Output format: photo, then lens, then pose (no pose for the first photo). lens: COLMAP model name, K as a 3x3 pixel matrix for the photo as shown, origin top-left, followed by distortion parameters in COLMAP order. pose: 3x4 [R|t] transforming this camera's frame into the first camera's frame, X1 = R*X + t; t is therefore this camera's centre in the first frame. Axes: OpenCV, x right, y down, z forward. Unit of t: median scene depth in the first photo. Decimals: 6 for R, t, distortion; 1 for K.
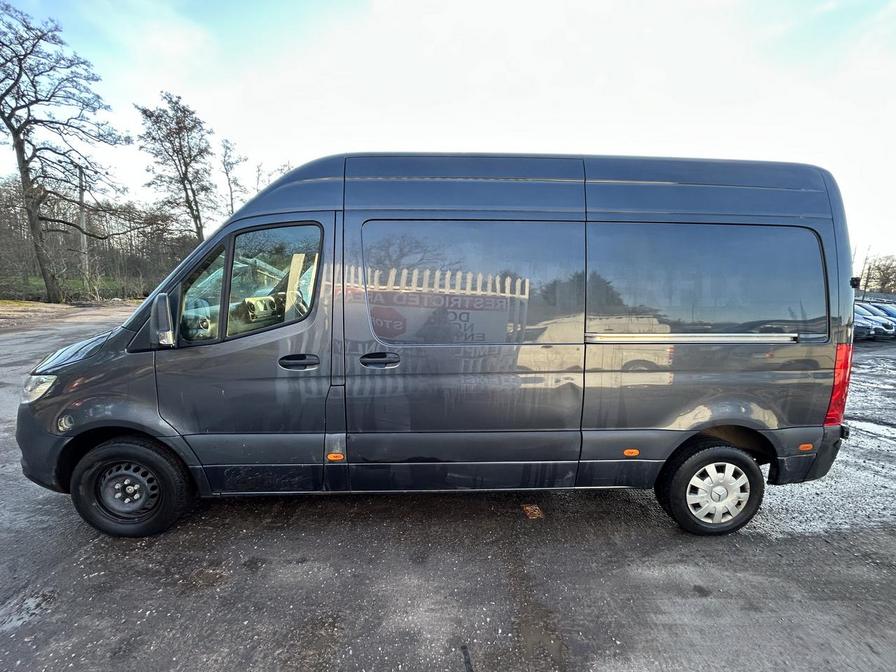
lens RADIAL K [[362.5, 0, 446.7], [0, 362.5, 340.0], [0, 0, 1]] dist [-0.000489, 0.000162]
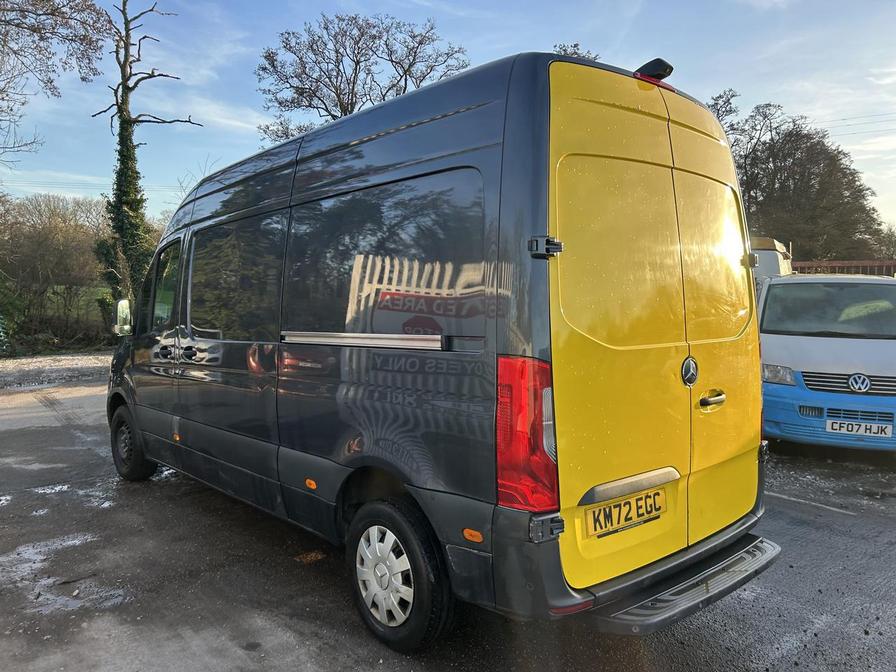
lens RADIAL K [[676.7, 0, 447.7], [0, 676.7, 328.7], [0, 0, 1]] dist [0.048628, -0.043404]
pose [[0.630994, 0.002357, -0.775784, 1.785379], [-0.087974, 0.993762, -0.068536, 0.050576], [0.770783, 0.111494, 0.627266, 0.259143]]
